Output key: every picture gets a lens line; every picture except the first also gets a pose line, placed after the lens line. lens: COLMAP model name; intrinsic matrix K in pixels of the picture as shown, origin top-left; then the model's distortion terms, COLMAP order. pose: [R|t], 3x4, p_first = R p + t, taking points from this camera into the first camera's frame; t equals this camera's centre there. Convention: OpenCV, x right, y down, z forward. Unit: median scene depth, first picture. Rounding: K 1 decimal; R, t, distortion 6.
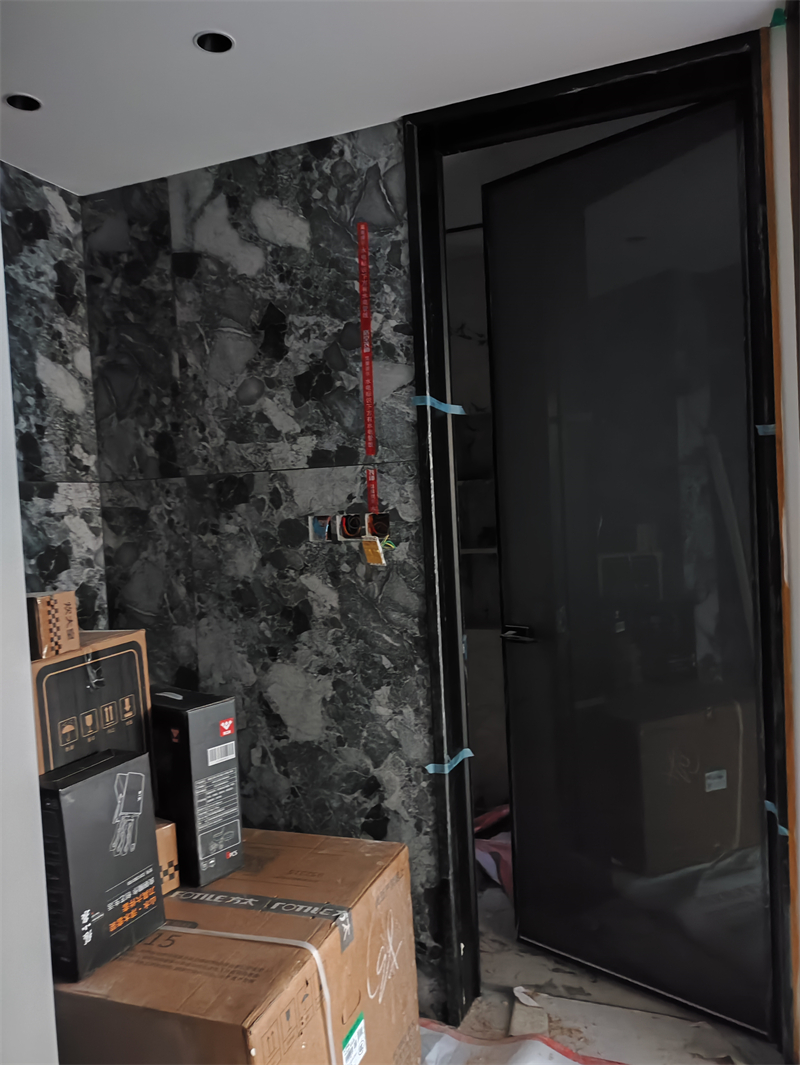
lens RADIAL K [[790.6, 0, 392.0], [0, 790.6, 533.5], [0, 0, 1]] dist [0.054966, -0.101799]
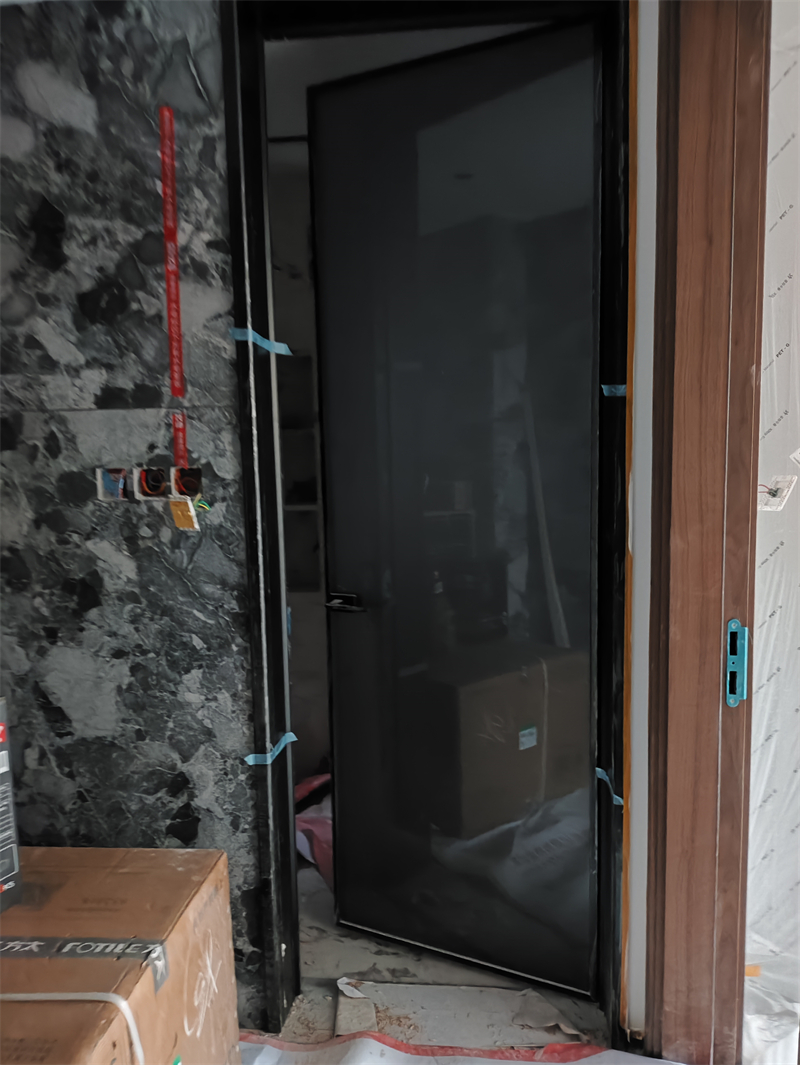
lens RADIAL K [[790.6, 0, 392.0], [0, 790.6, 533.5], [0, 0, 1]] dist [0.054966, -0.101799]
pose [[0.960999, -0.004640, 0.276513, -0.041357], [-0.014980, 0.997518, 0.068802, -0.016575], [-0.276146, -0.070261, 0.958544, 0.125771]]
